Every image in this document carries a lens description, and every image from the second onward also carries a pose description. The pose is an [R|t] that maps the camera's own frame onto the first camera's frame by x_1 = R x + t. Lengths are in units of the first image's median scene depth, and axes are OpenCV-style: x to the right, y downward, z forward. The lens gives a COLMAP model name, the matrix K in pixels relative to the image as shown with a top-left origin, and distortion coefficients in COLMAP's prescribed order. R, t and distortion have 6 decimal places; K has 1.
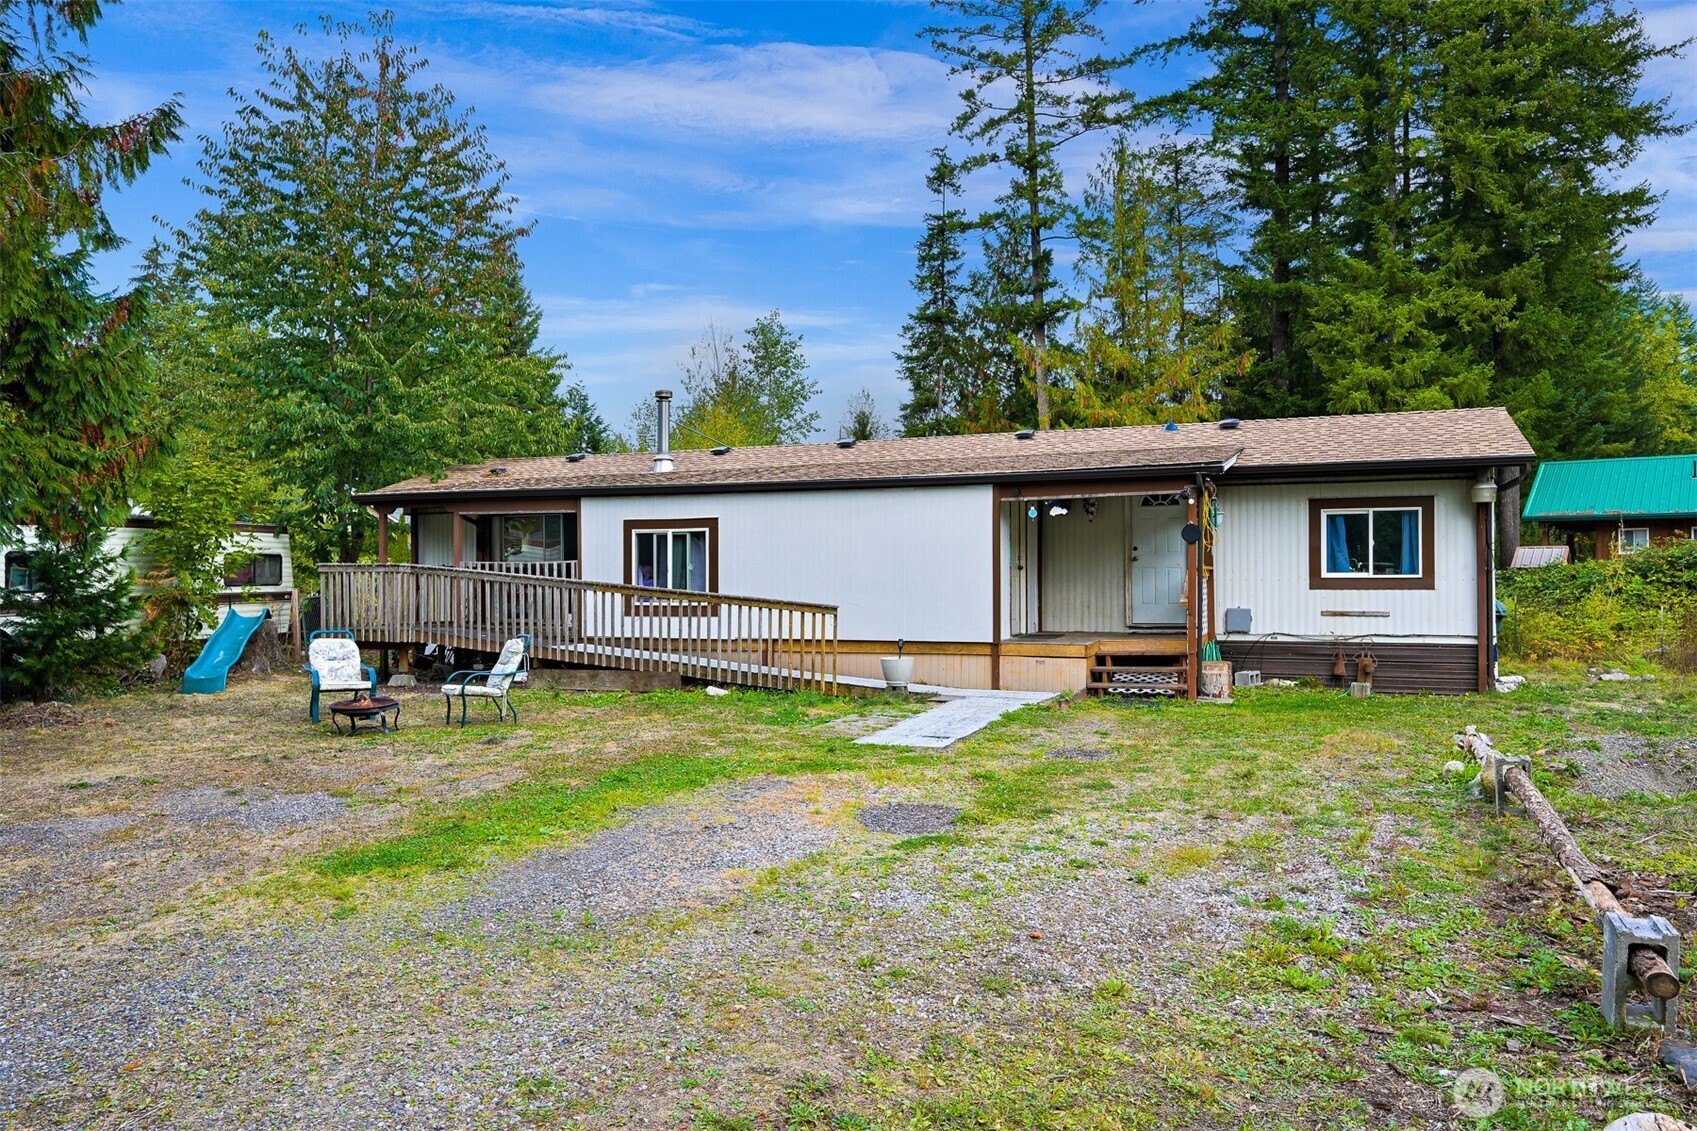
lens RADIAL K [[1226.0, 0, 851.0], [0, 1226.0, 569.9], [0, 0, 1]] dist [0.004202, 0.007197]
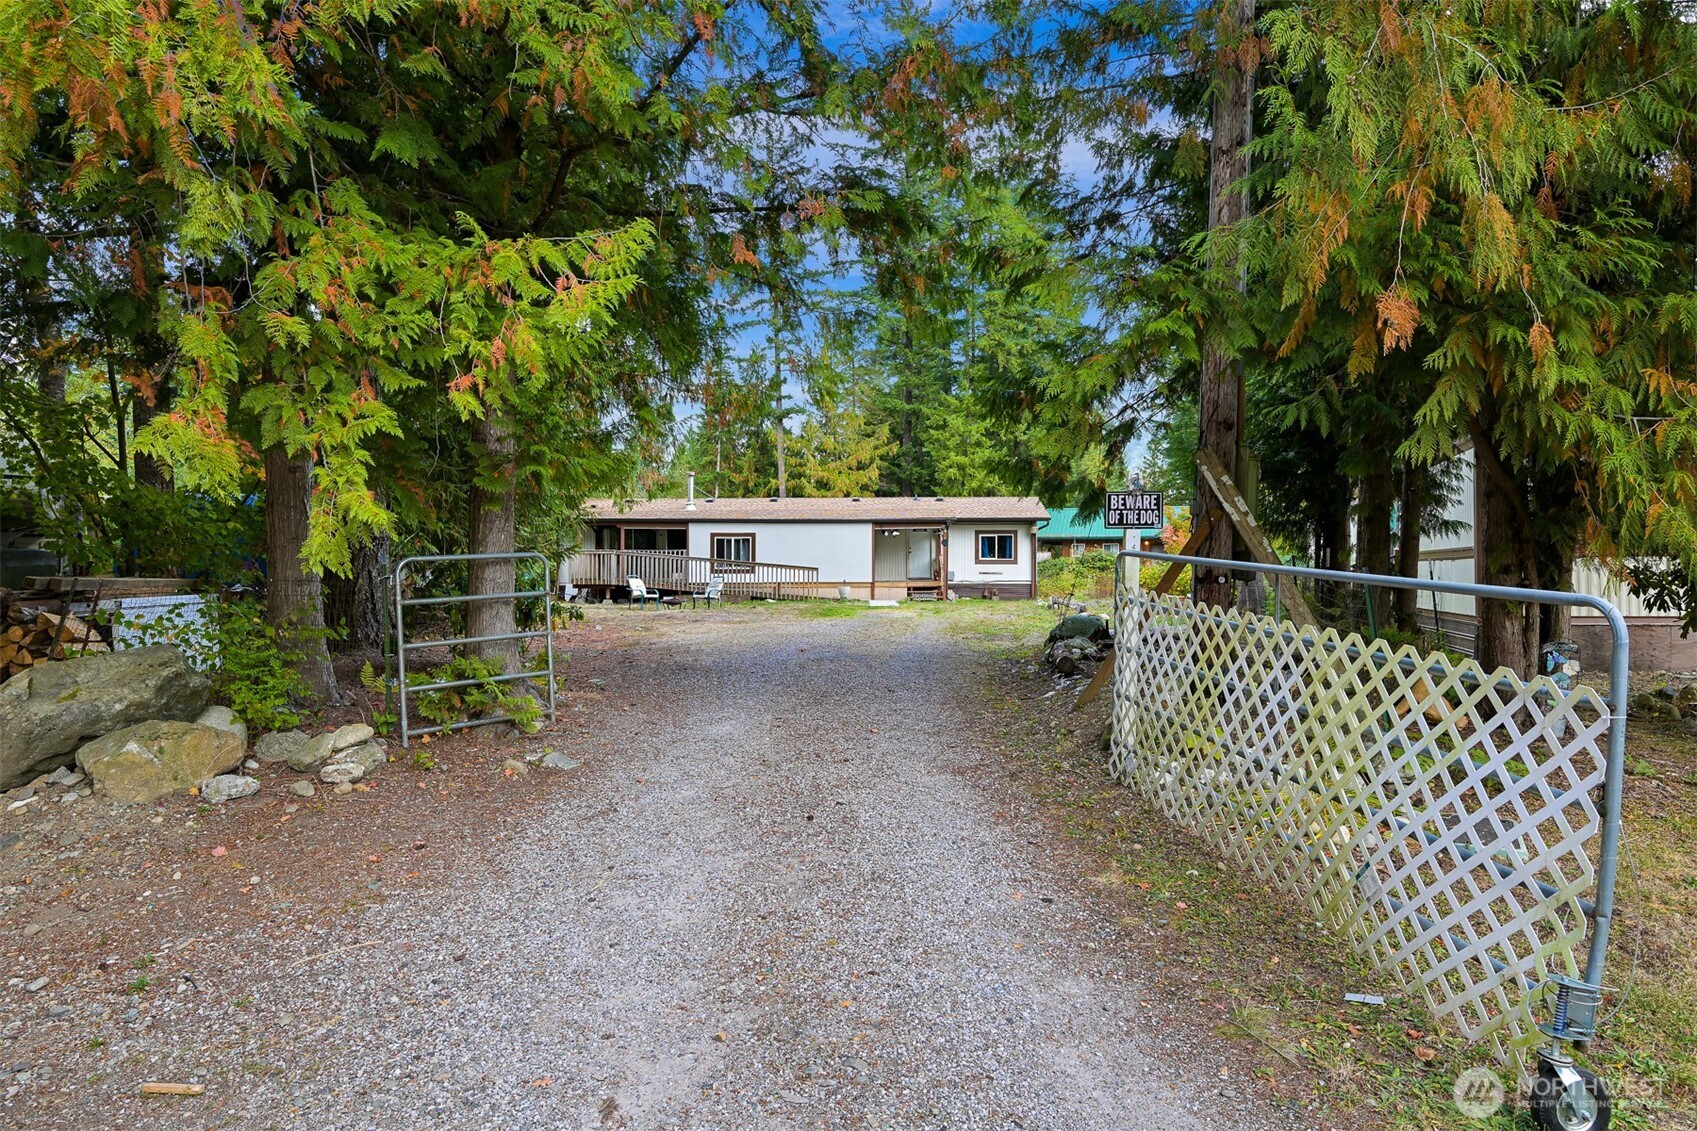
lens RADIAL K [[1058.4, 0, 850.3], [0, 1058.4, 561.2], [0, 0, 1]] dist [-0.003354, -0.000046]
pose [[0.937216, 0.010222, 0.348598, -0.644407], [-0.006160, 0.999900, -0.012758, 0.038040], [-0.348694, 0.009809, 0.937185, -1.002987]]
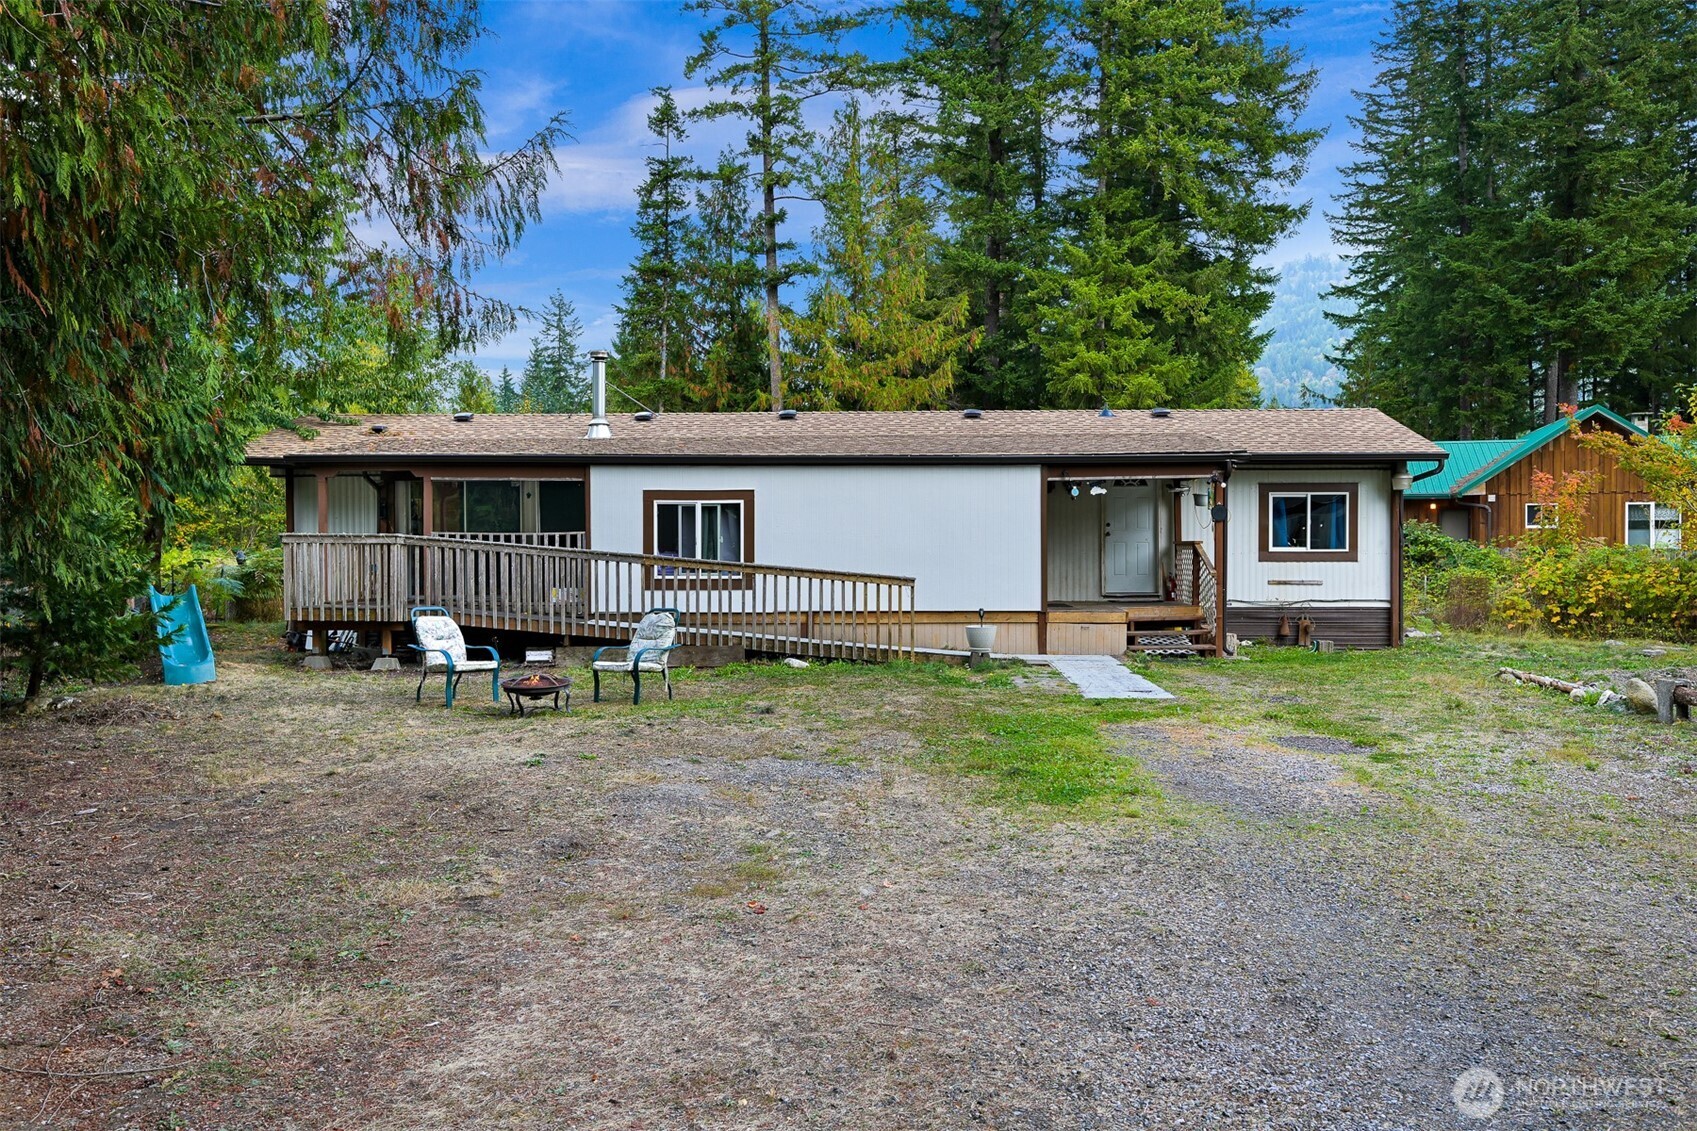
lens RADIAL K [[1367.1, 0, 846.7], [0, 1367.1, 568.8], [0, 0, 1]] dist [0.006092, 0.000612]
pose [[0.934526, -0.002904, 0.355884, -0.419638], [-0.004258, 0.999804, 0.019340, -0.000616], [-0.355871, -0.019589, 0.934330, -0.058535]]
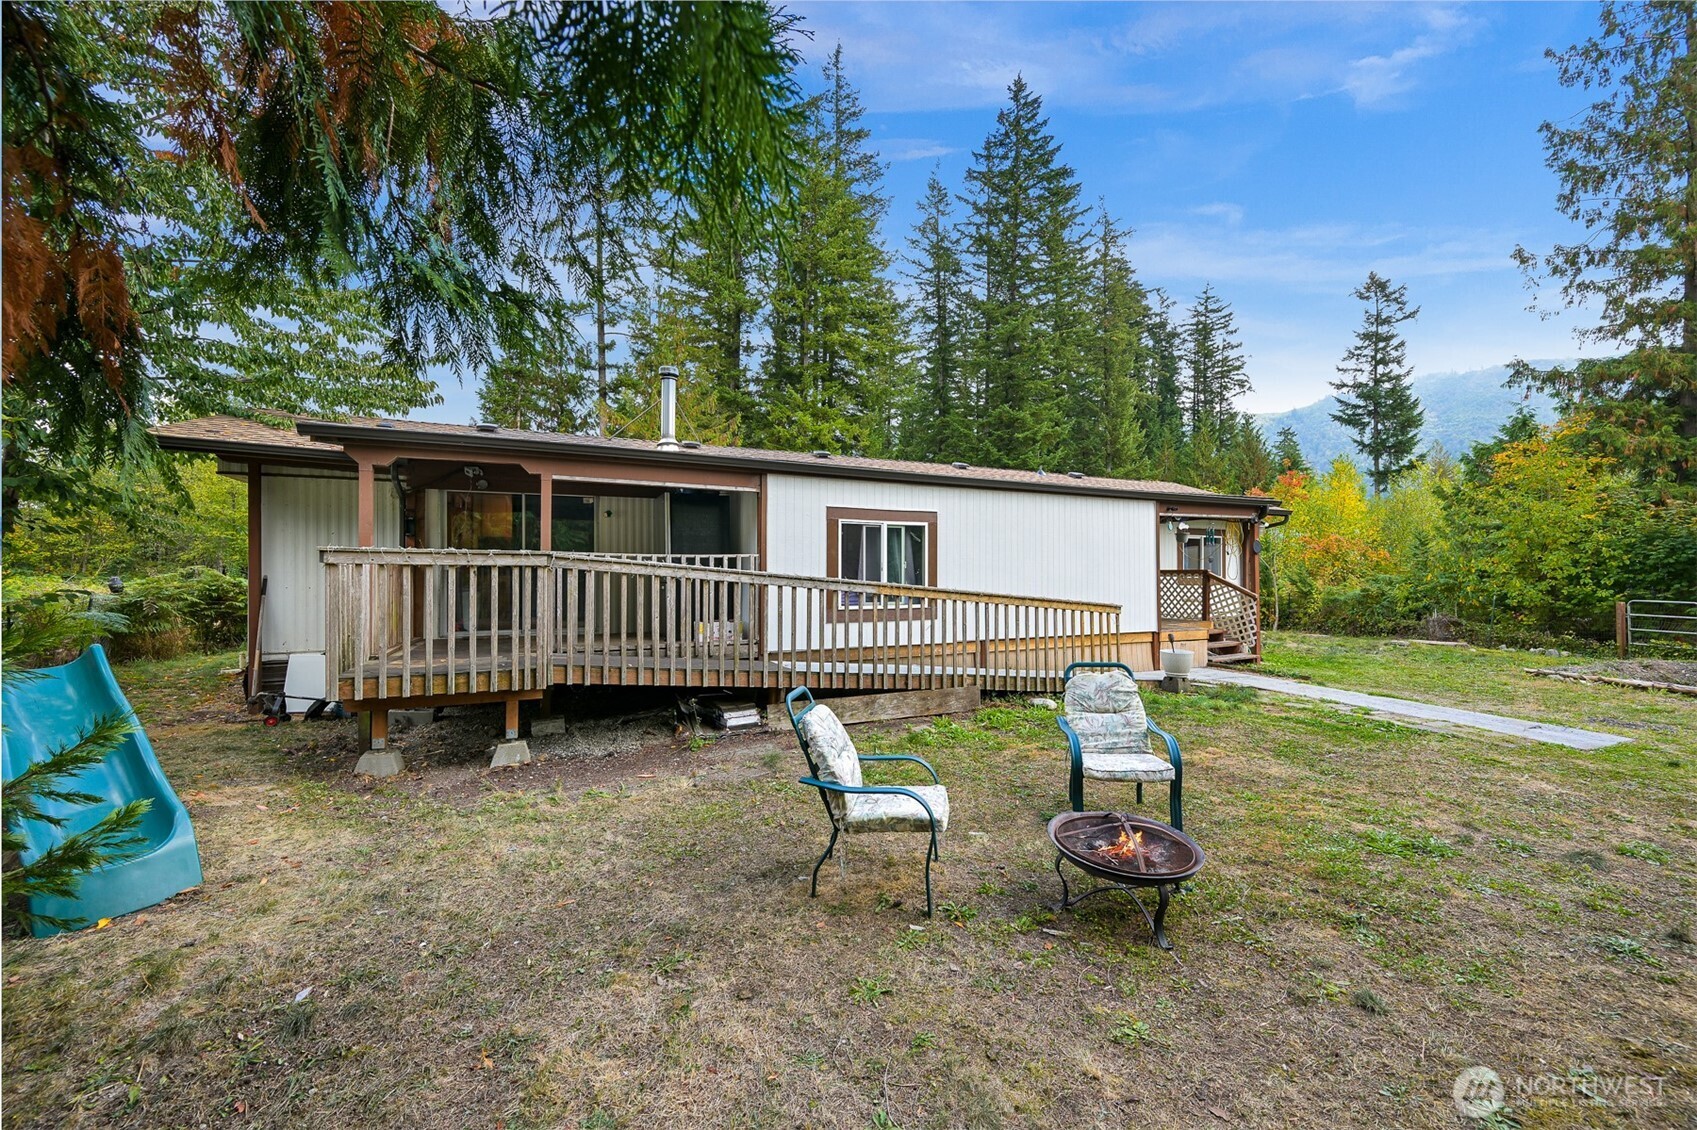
lens RADIAL K [[666.3, 0, 856.2], [0, 666.3, 568.3], [0, 0, 1]] dist [-0.000935, -0.000352]
pose [[0.673542, 0.010045, 0.739081, -0.505296], [-0.006690, 0.999950, -0.007494, 0.003949], [-0.739119, 0.000103, 0.673575, 0.686833]]
